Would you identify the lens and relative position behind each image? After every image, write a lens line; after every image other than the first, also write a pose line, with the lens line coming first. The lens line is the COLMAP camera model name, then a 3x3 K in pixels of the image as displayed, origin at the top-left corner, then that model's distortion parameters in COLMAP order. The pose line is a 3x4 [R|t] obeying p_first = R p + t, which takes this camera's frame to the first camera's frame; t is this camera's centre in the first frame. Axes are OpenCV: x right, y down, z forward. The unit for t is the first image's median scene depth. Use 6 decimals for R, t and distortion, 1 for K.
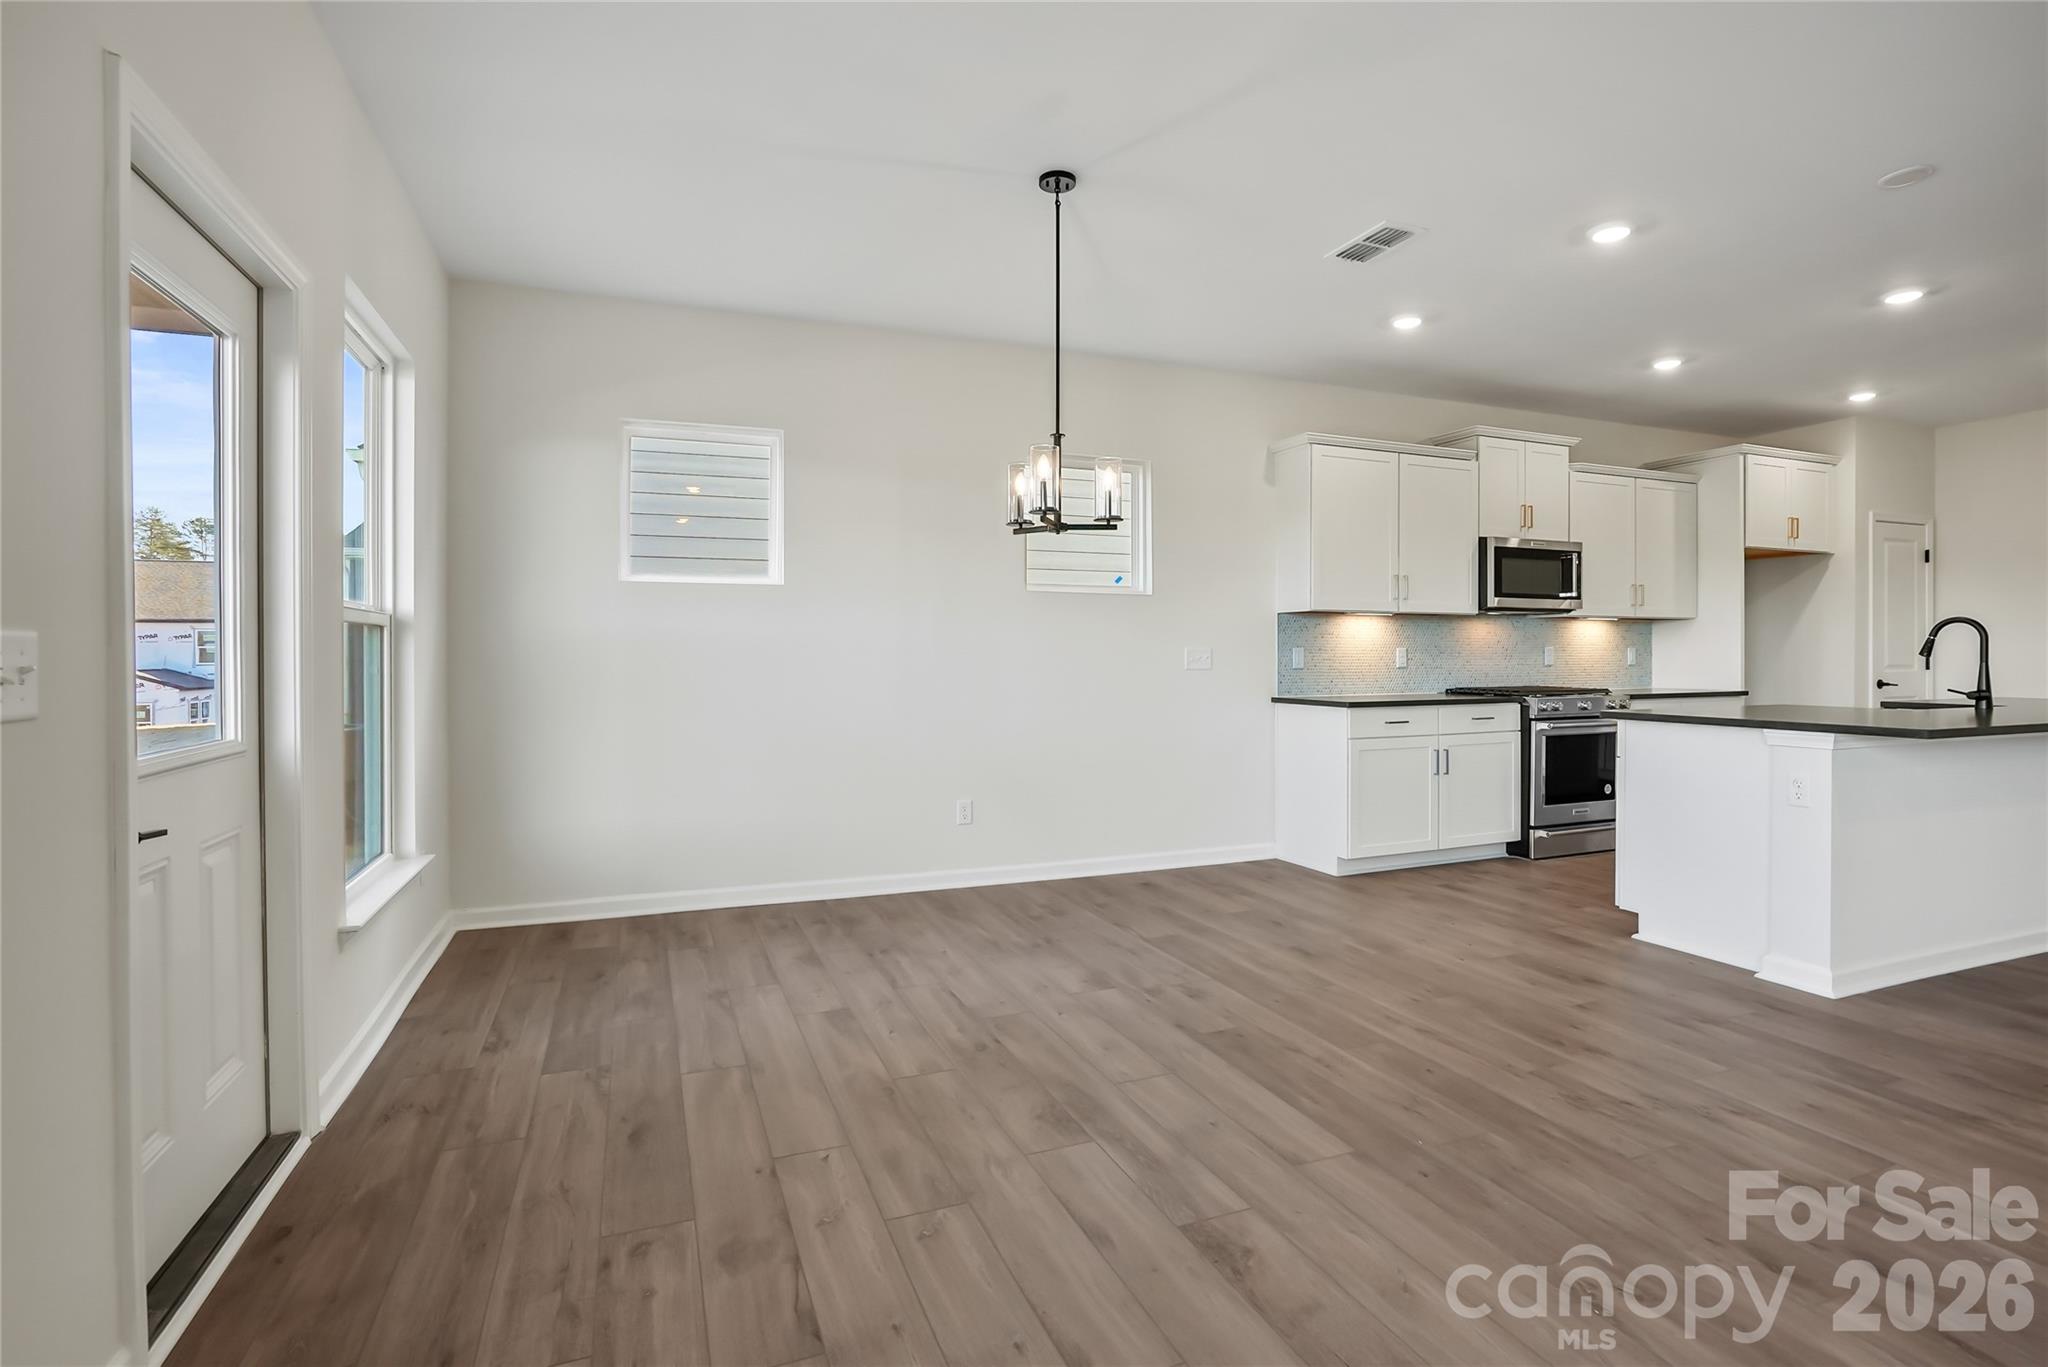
lens RADIAL K [[971.2, 0, 1017.4], [0, 971.2, 656.4], [0, 0, 1]] dist [-0.037720, 0.014561]
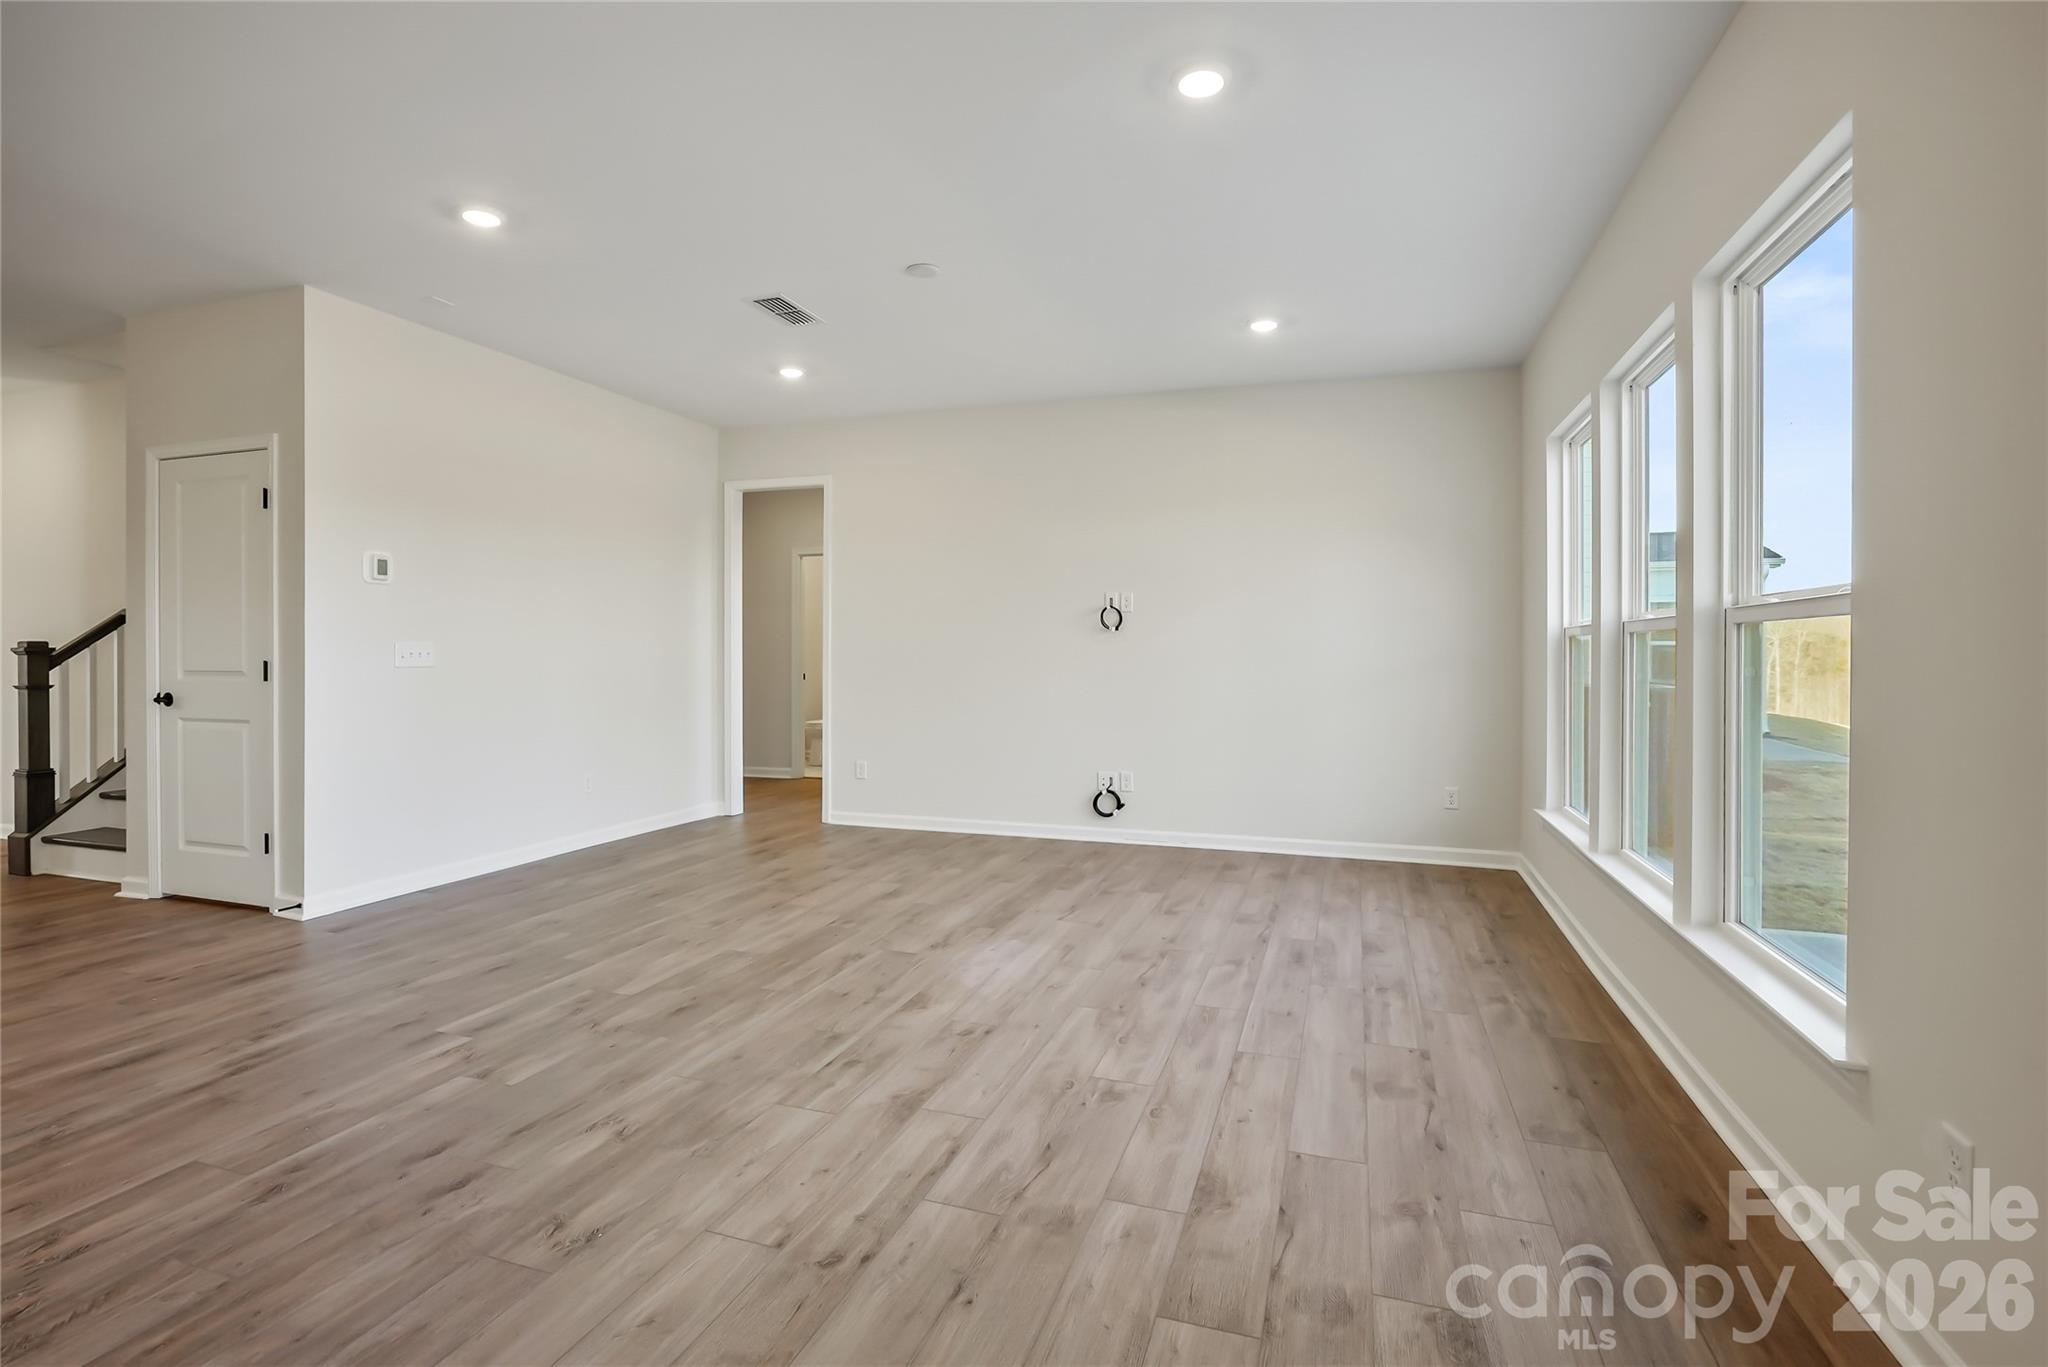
lens RADIAL K [[971.2, 0, 1018.8], [0, 971.2, 673.4], [0, 0, 1]] dist [-0.037720, 0.014561]
pose [[-0.762535, -0.012035, 0.646835, -0.188621], [-0.002364, 0.999872, 0.015817, -0.002007], [-0.646942, 0.010532, -0.762466, 0.573643]]
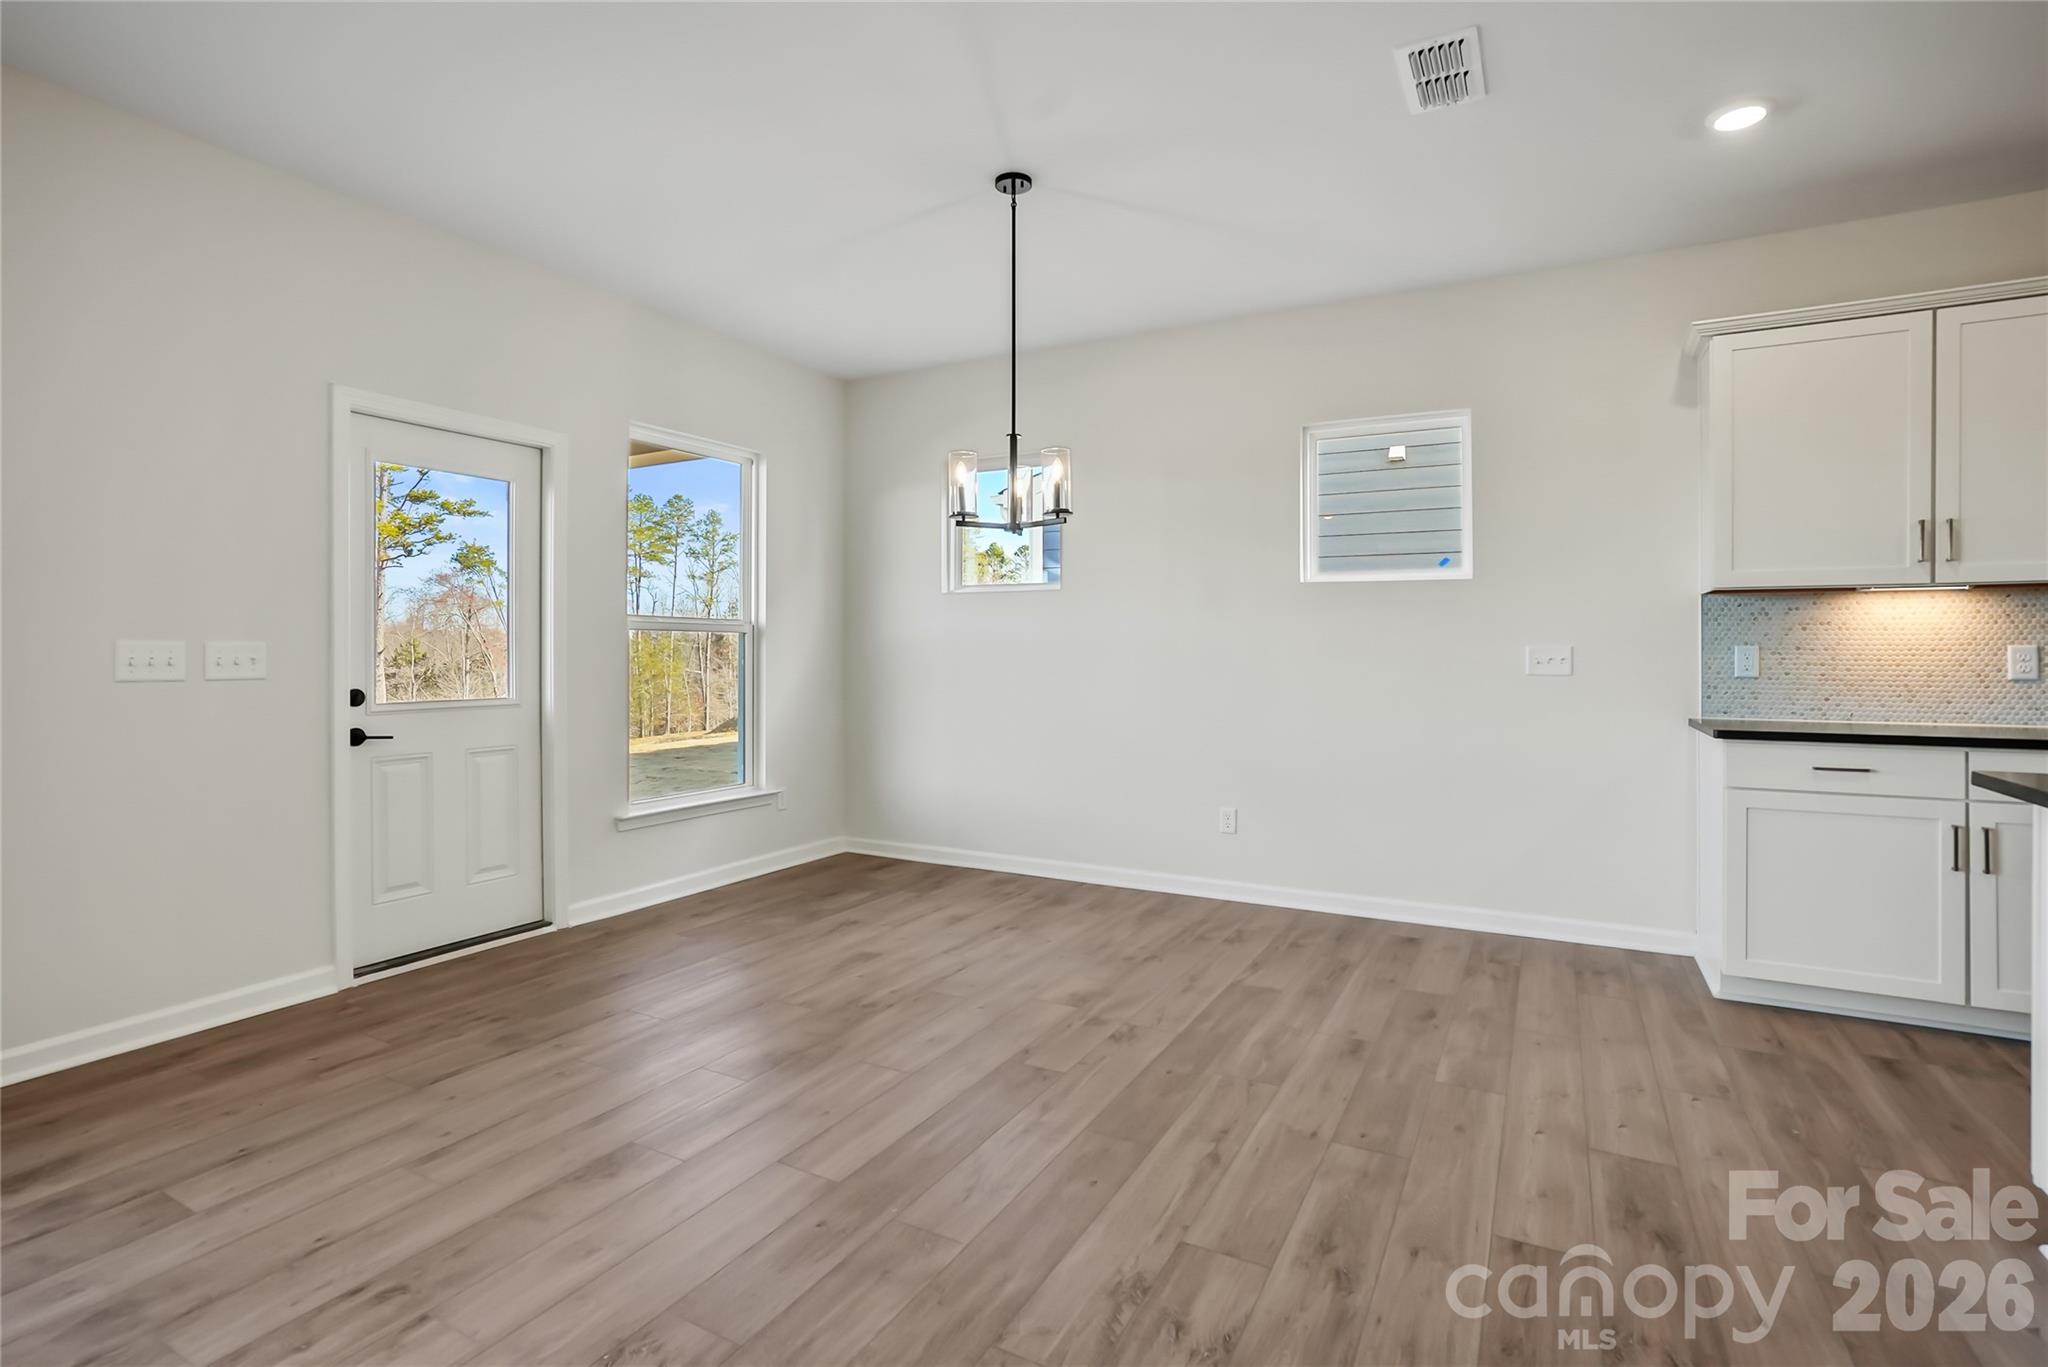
lens RADIAL K [[971.2, 0, 1025.7], [0, 971.2, 656.5], [0, 0, 1]] dist [-0.037720, 0.014561]
pose [[0.643373, 0.006394, -0.765526, 0.593945], [-0.003322, 0.999979, 0.005561, -0.004492], [0.765545, -0.001035, 0.643381, 0.264876]]
